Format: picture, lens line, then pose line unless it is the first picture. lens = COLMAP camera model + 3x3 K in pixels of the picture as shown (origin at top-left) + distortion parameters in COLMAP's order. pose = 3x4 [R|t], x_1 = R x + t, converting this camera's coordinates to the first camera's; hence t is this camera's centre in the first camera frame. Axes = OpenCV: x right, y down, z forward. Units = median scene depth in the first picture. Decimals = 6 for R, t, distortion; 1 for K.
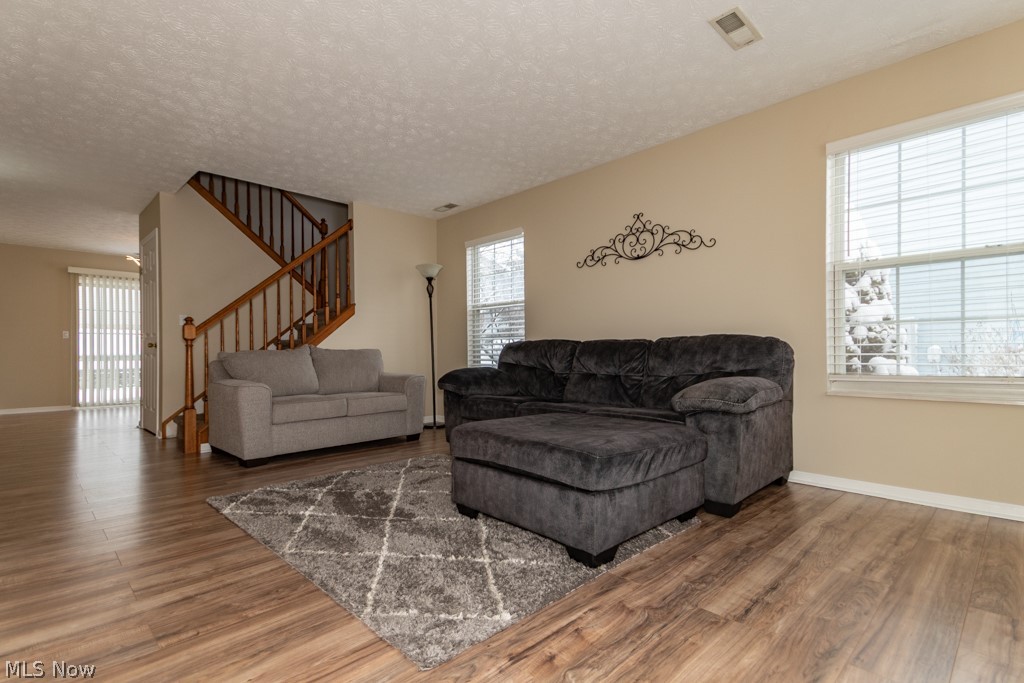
lens RADIAL K [[493.4, 0, 512.0], [0, 493.4, 341.5], [0, 0, 1]] dist [0.027904, 0.000190]
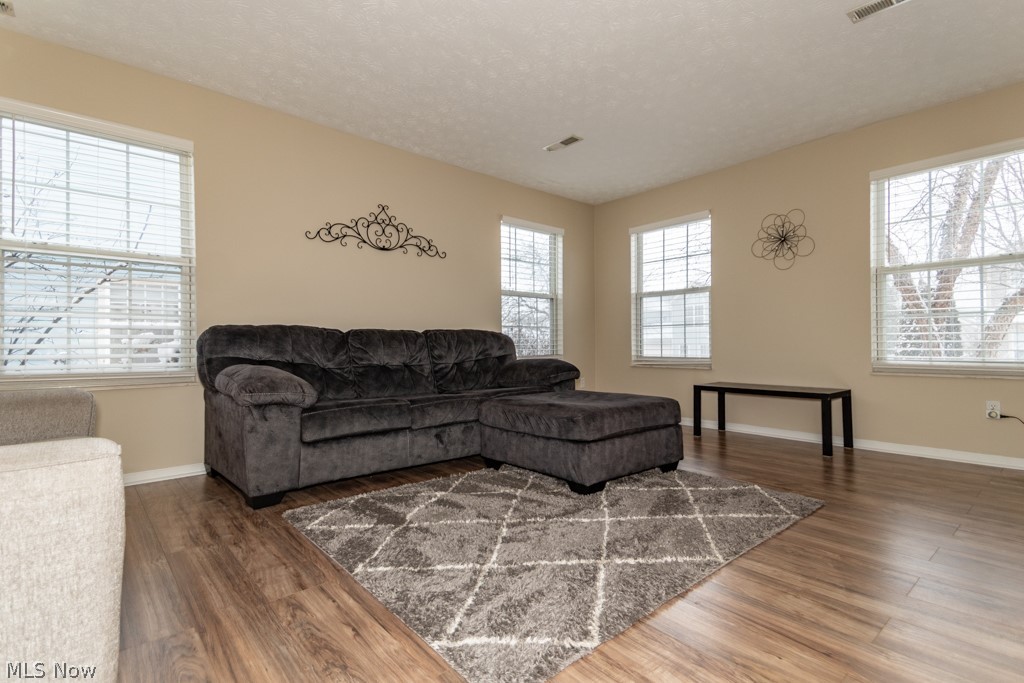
lens RADIAL K [[473.8, 0, 512.4], [0, 473.8, 330.7], [0, 0, 1]] dist [0.026558, -0.000158]
pose [[0.060685, 0.038354, 0.997420, -0.696528], [-0.022146, 0.999067, -0.037070, 0.027562], [-0.997911, -0.019840, 0.061478, 0.684733]]
